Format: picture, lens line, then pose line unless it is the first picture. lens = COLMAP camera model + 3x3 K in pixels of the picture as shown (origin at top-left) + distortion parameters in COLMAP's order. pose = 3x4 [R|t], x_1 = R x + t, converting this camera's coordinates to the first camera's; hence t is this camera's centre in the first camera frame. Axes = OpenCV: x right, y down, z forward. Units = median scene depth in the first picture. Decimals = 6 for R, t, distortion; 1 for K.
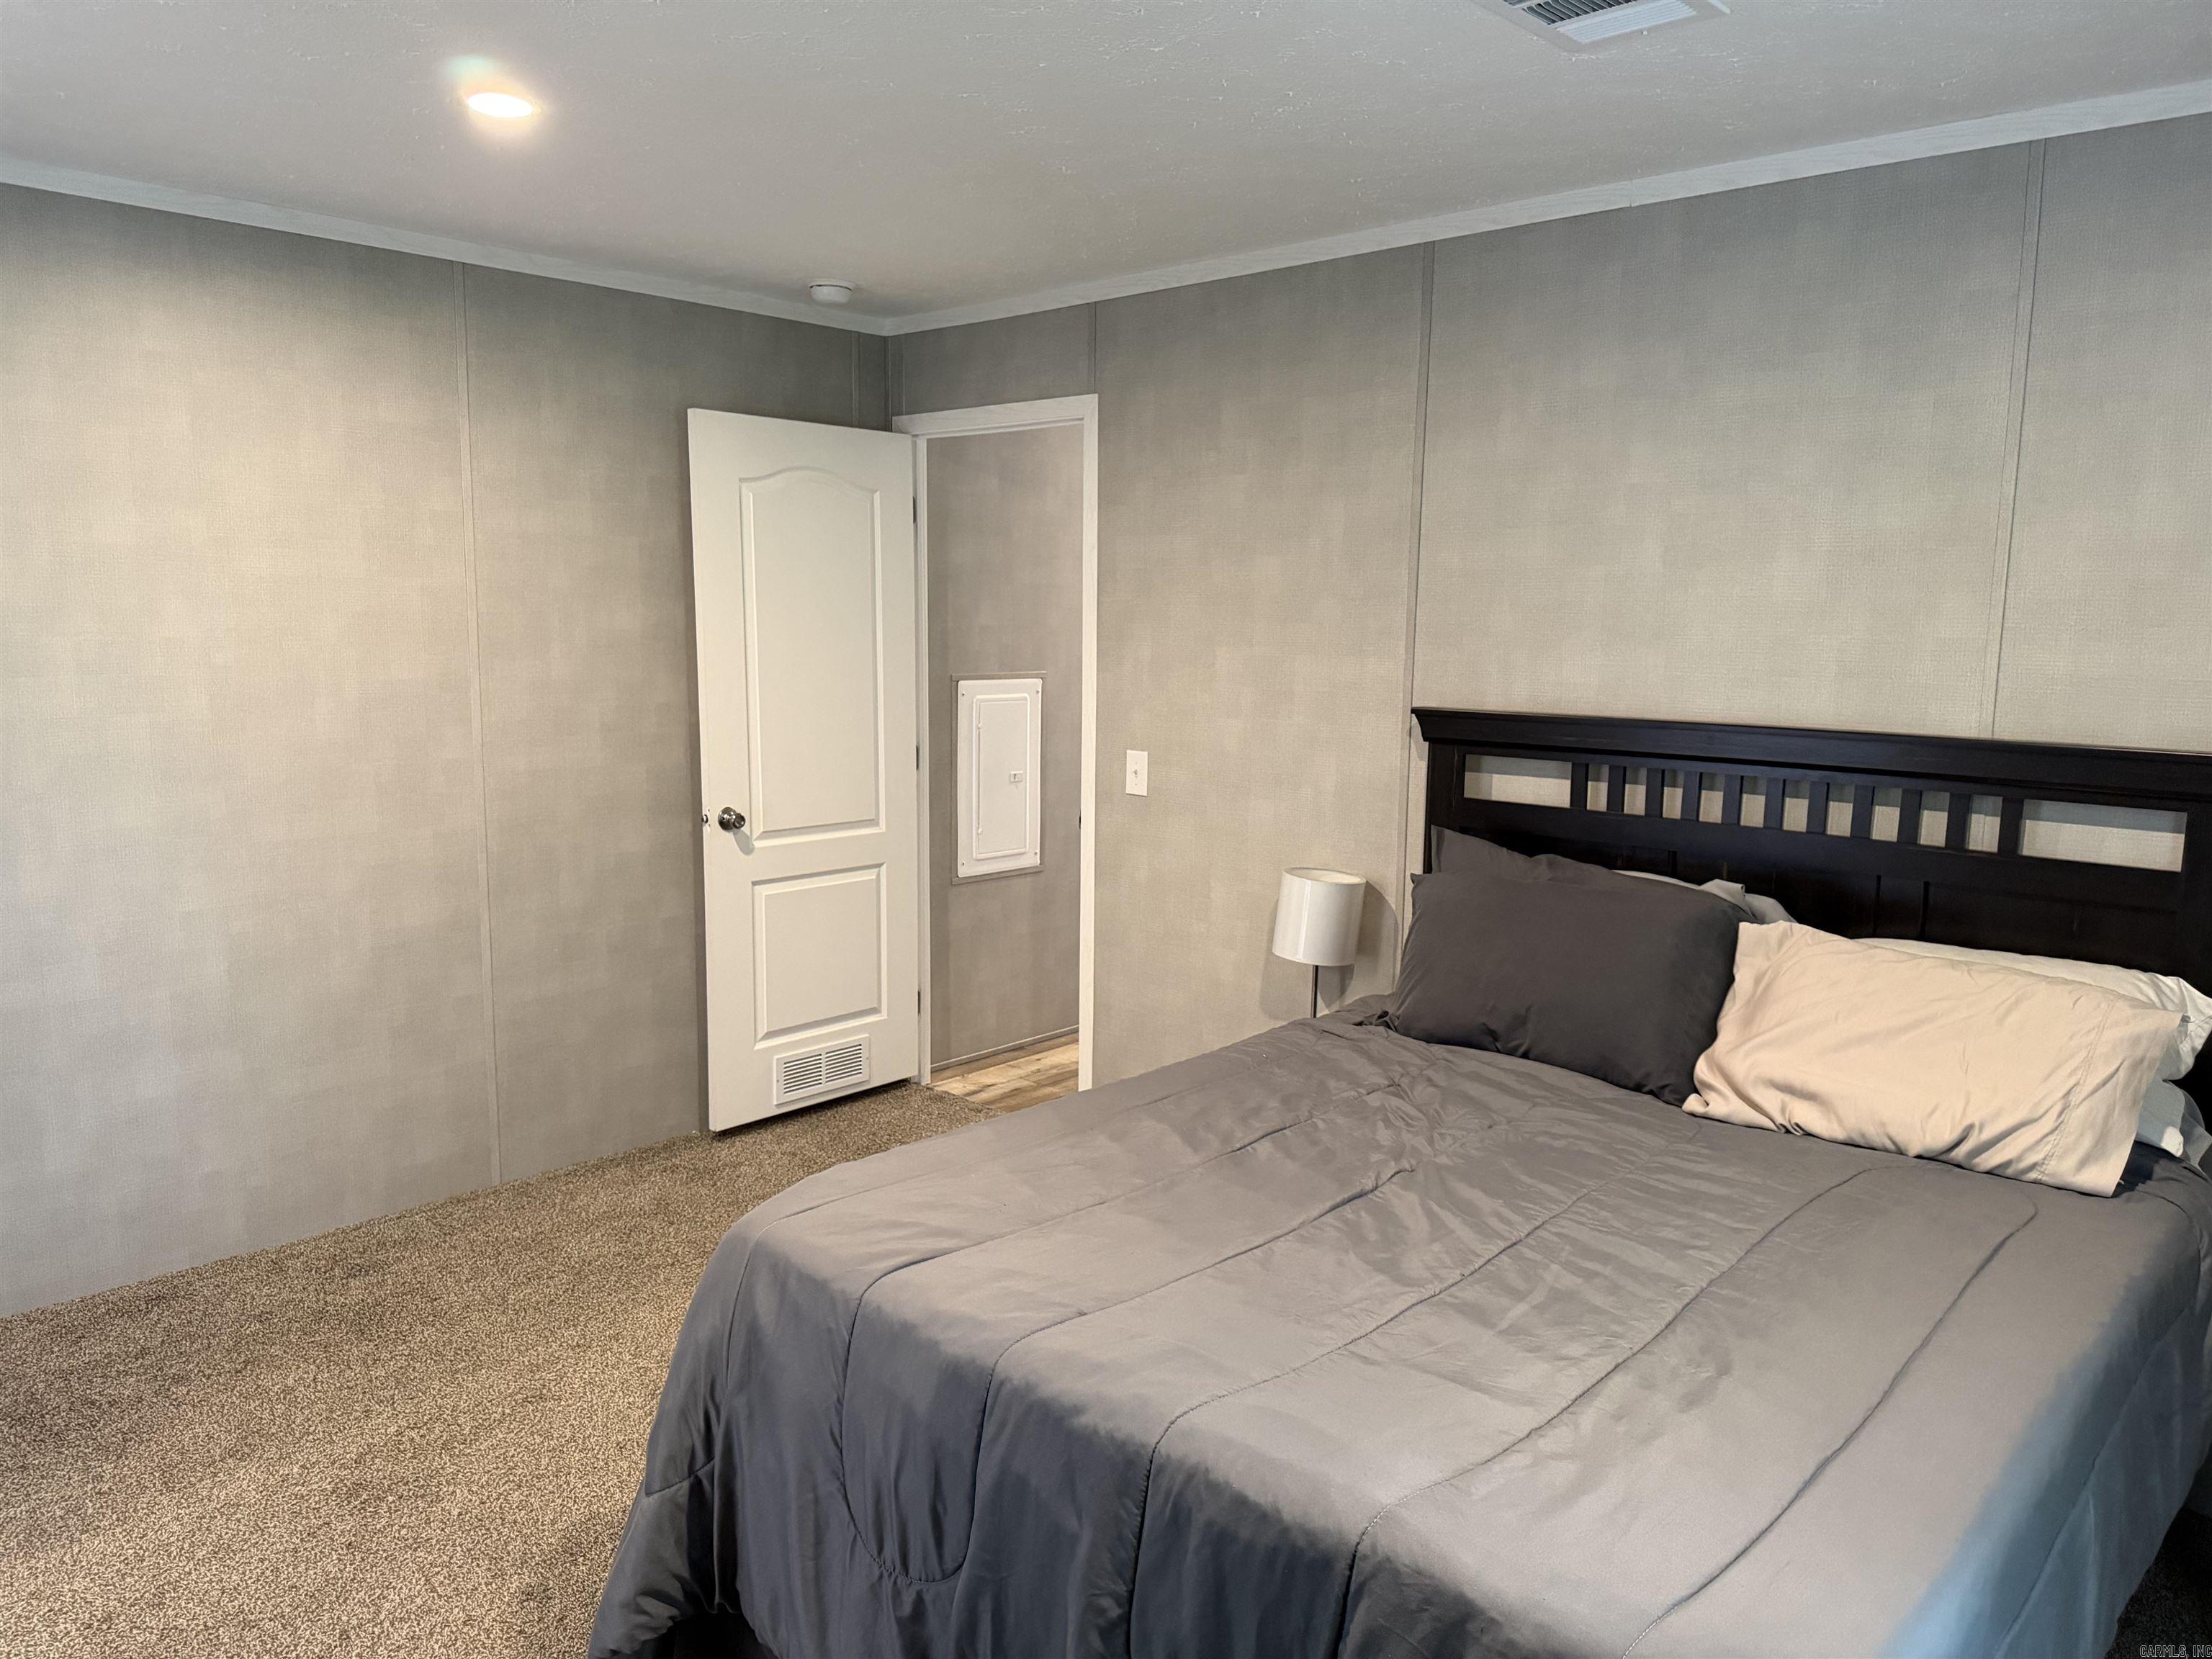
lens RADIAL K [[1544.0, 0, 1109.5], [0, 1544.0, 833.1], [0, 0, 1]] dist [0.088975, -0.134275]
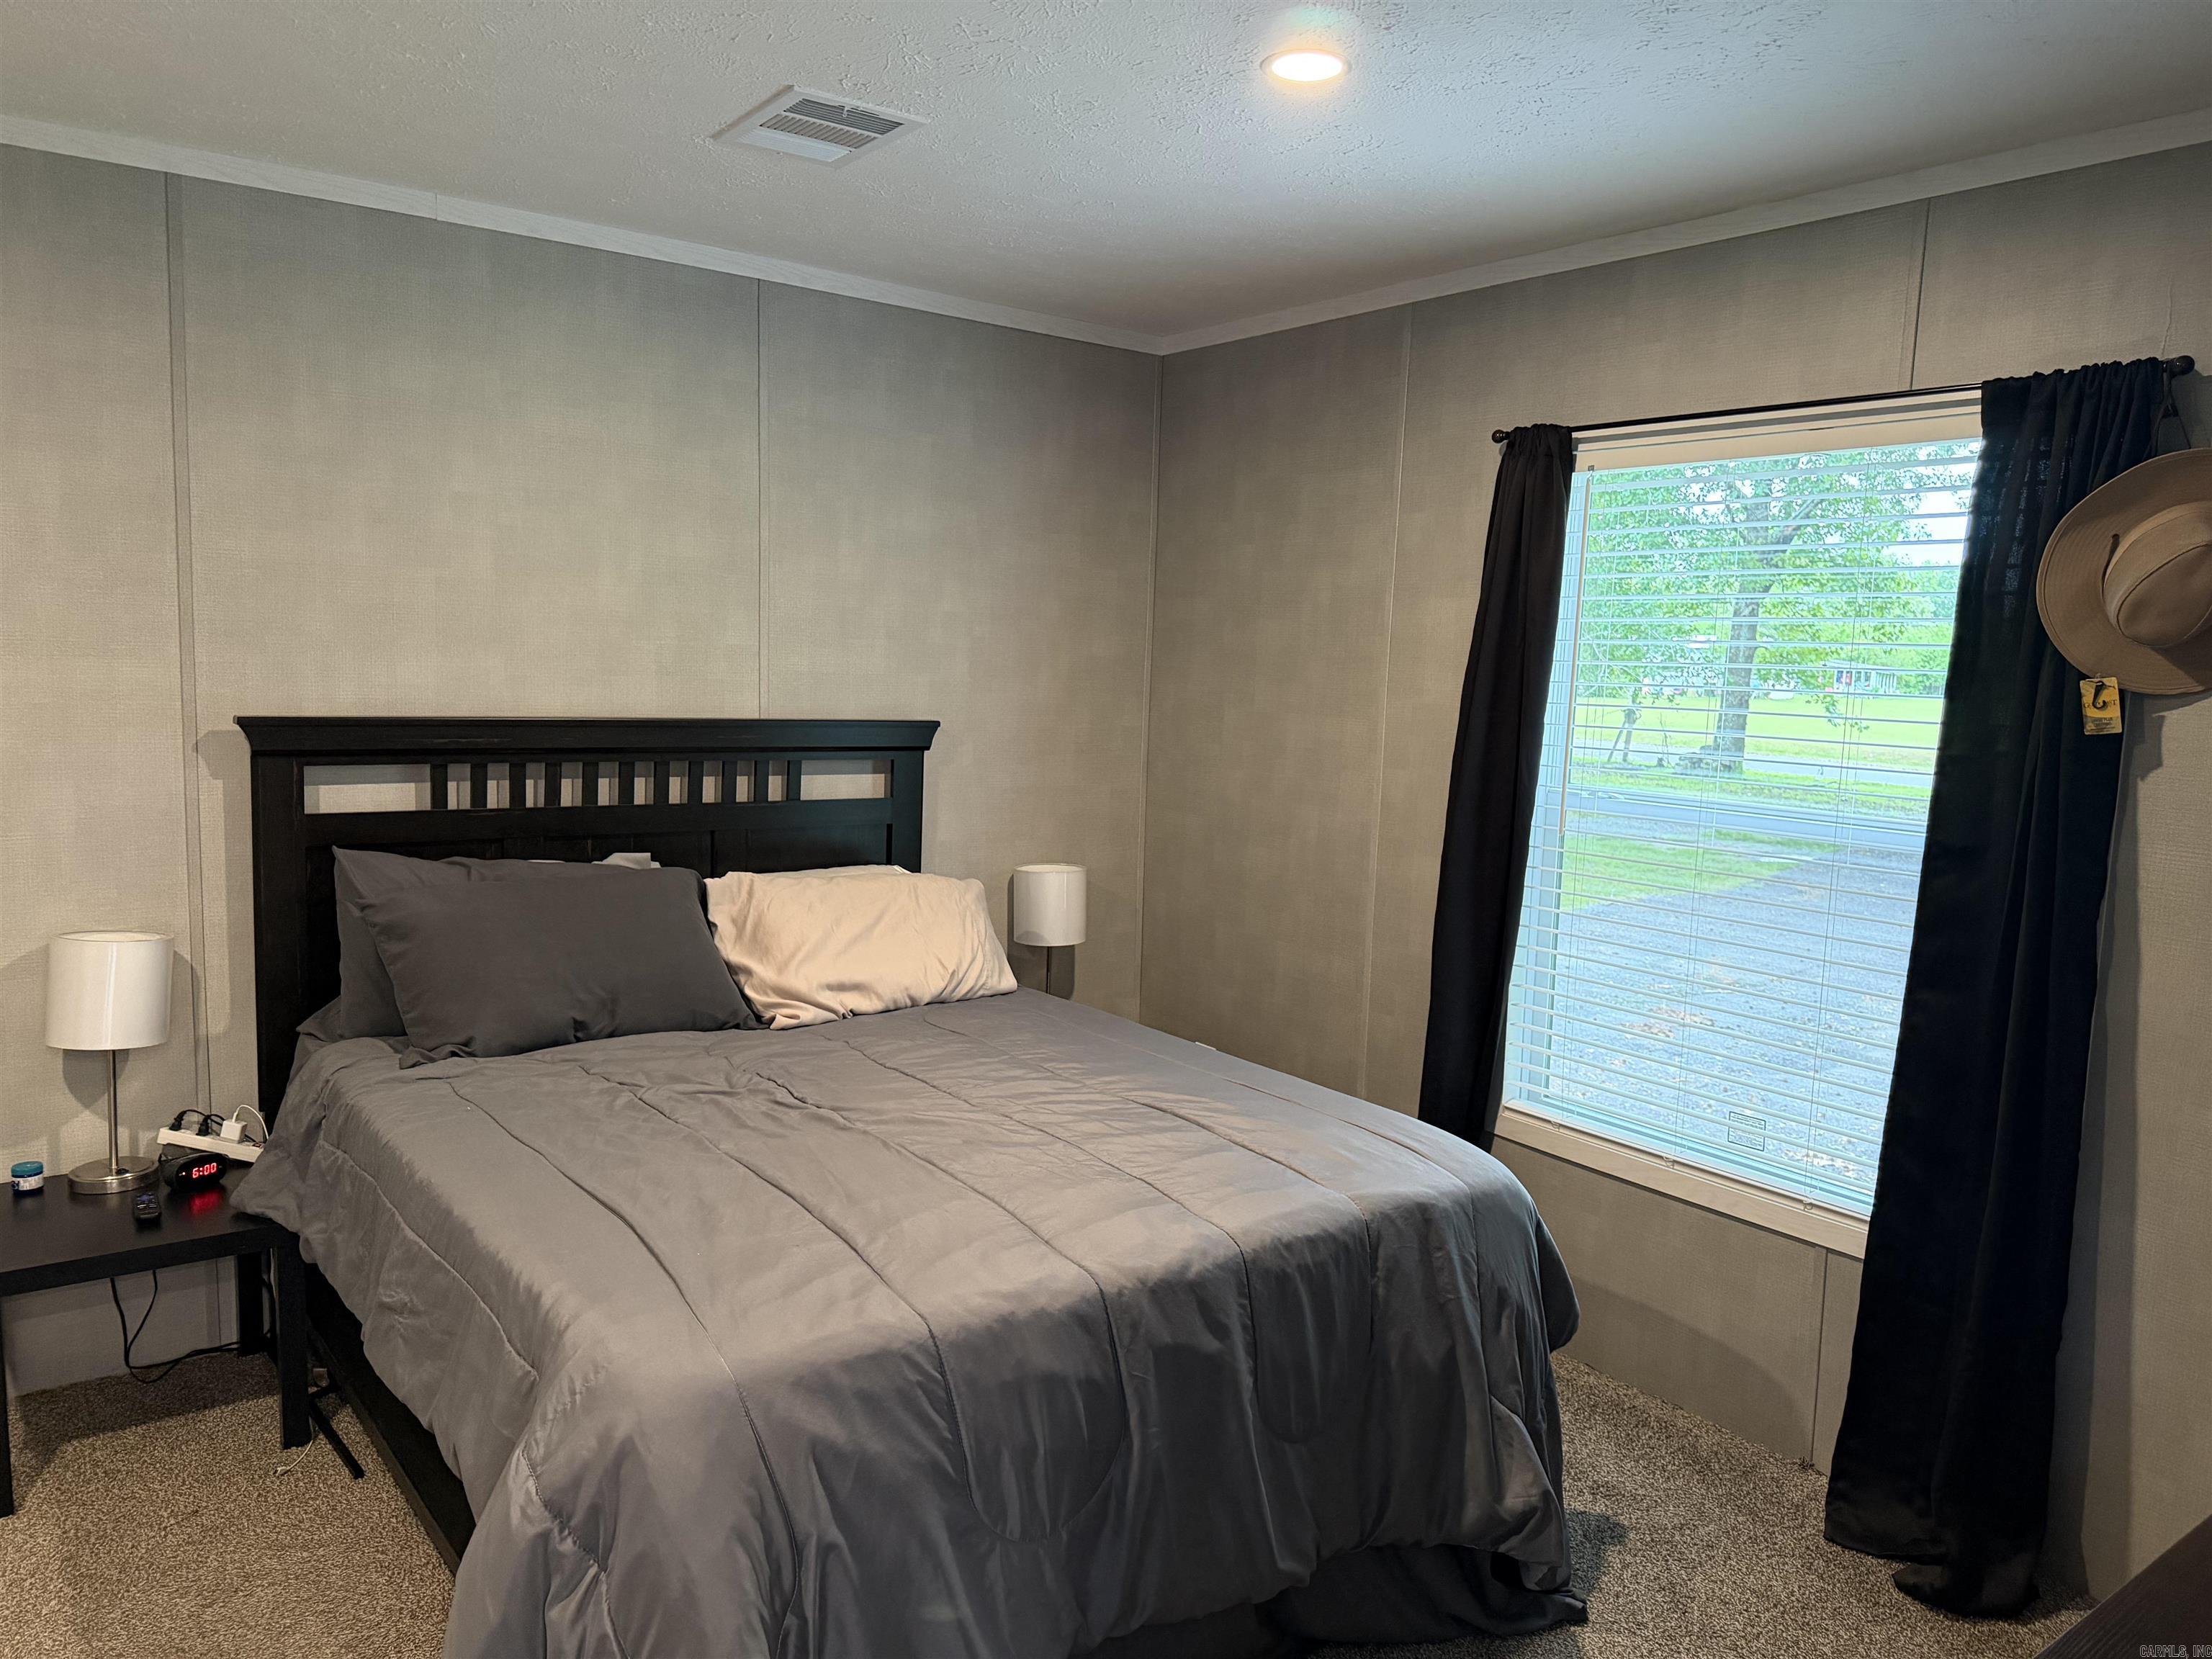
lens RADIAL K [[1551.2, 0, 1123.2], [0, 1551.2, 846.8], [0, 0, 1]] dist [0.103562, -0.147660]
pose [[0.185844, -0.140561, 0.972473, -0.703527], [0.098303, 0.987409, 0.123934, -0.085726], [-0.977649, 0.072564, 0.197322, 0.419756]]
